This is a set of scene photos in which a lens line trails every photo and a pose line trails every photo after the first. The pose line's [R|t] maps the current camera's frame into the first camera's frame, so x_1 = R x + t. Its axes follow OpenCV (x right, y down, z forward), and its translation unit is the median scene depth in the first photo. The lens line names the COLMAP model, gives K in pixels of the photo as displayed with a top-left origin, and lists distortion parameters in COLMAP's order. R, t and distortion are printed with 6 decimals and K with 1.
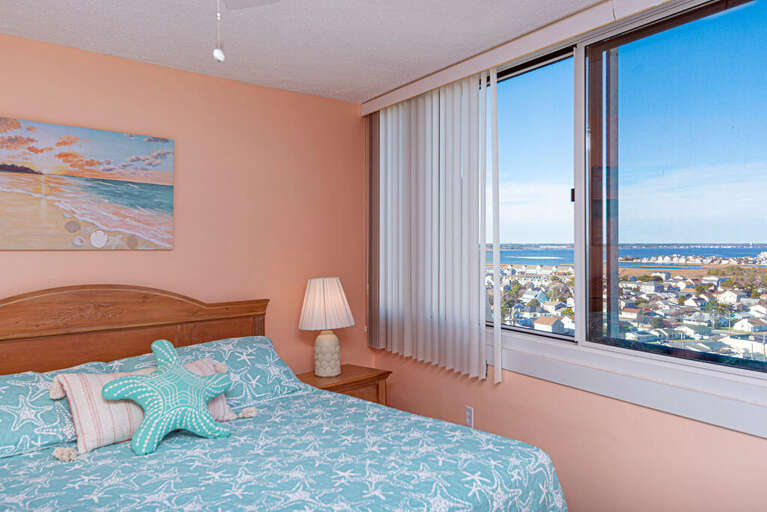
lens RADIAL K [[657.1, 0, 383.5], [0, 657.1, 256.0], [0, 0, 1]] dist [0.007388, 0.001337]
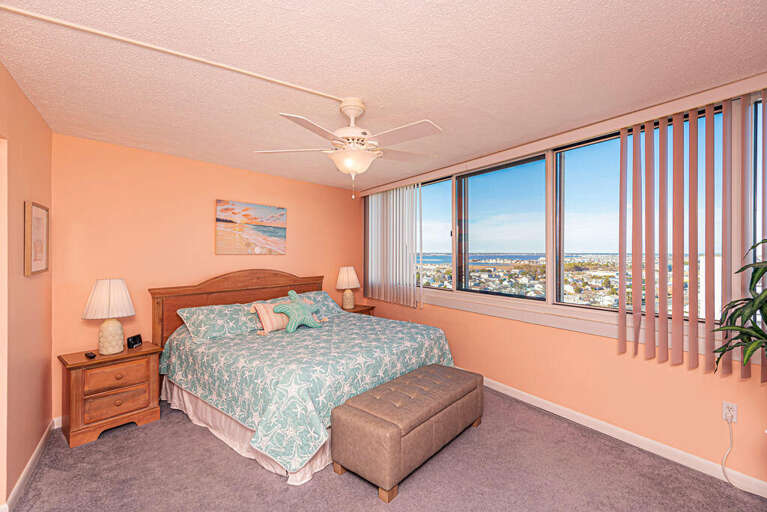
lens RADIAL K [[350.7, 0, 383.5], [0, 350.7, 256.0], [0, 0, 1]] dist [0.000323, 0.000029]
pose [[0.994903, 0.002992, 0.100792, -0.099944], [-0.002146, 0.999962, -0.008496, 0.005383], [-0.100813, 0.008236, 0.994871, -0.294402]]
